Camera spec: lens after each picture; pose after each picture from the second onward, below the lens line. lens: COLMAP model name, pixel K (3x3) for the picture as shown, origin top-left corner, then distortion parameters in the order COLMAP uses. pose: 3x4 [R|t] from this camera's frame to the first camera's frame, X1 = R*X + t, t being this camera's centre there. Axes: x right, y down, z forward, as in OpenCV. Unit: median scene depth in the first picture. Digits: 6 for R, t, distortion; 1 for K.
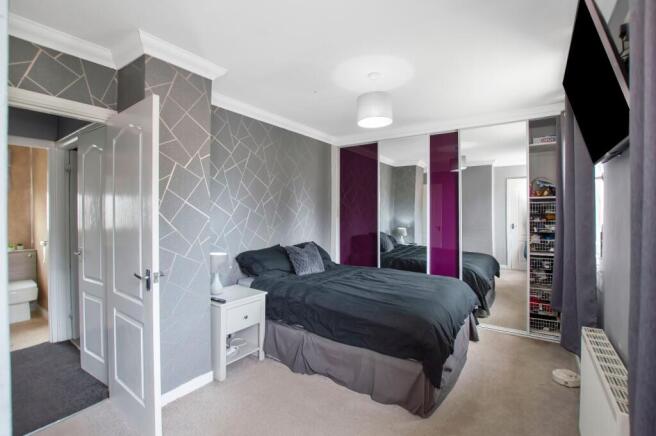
lens RADIAL K [[302.3, 0, 328.0], [0, 302.3, 214.2], [0, 0, 1]] dist [-0.034518, 0.001948]
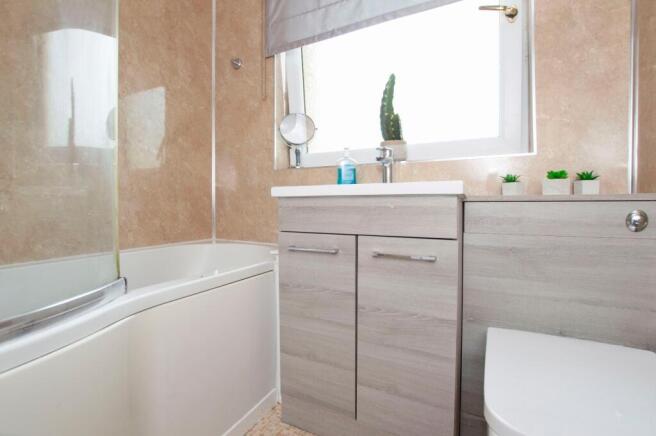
lens RADIAL K [[302.3, 0, 324.2], [0, 302.3, 212.6], [0, 0, 1]] dist [-0.034518, 0.001948]
pose [[0.097078, 0.026166, -0.994933, -0.847858], [-0.005085, 0.999654, 0.025794, 0.133170], [0.995264, 0.002555, 0.097177, 0.769936]]
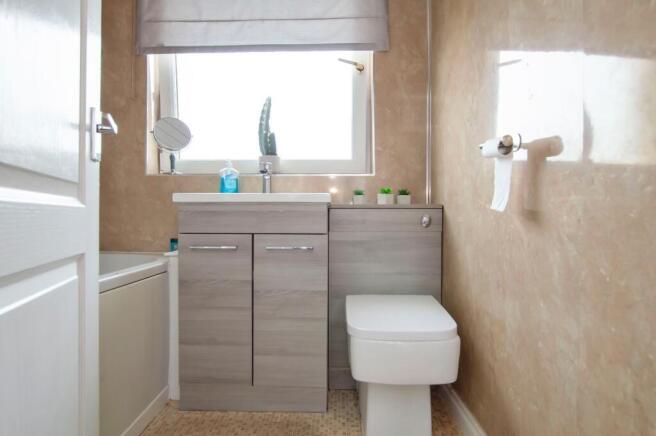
lens RADIAL K [[377.3, 0, 327.0], [0, 377.3, 218.2], [0, 0, 1]] dist [0.005115, 0.000441]
pose [[0.534810, 0.005330, -0.844955, -0.721991], [-0.007639, 0.999970, 0.001472, 0.140400], [0.844938, 0.005668, 0.534835, 0.677480]]
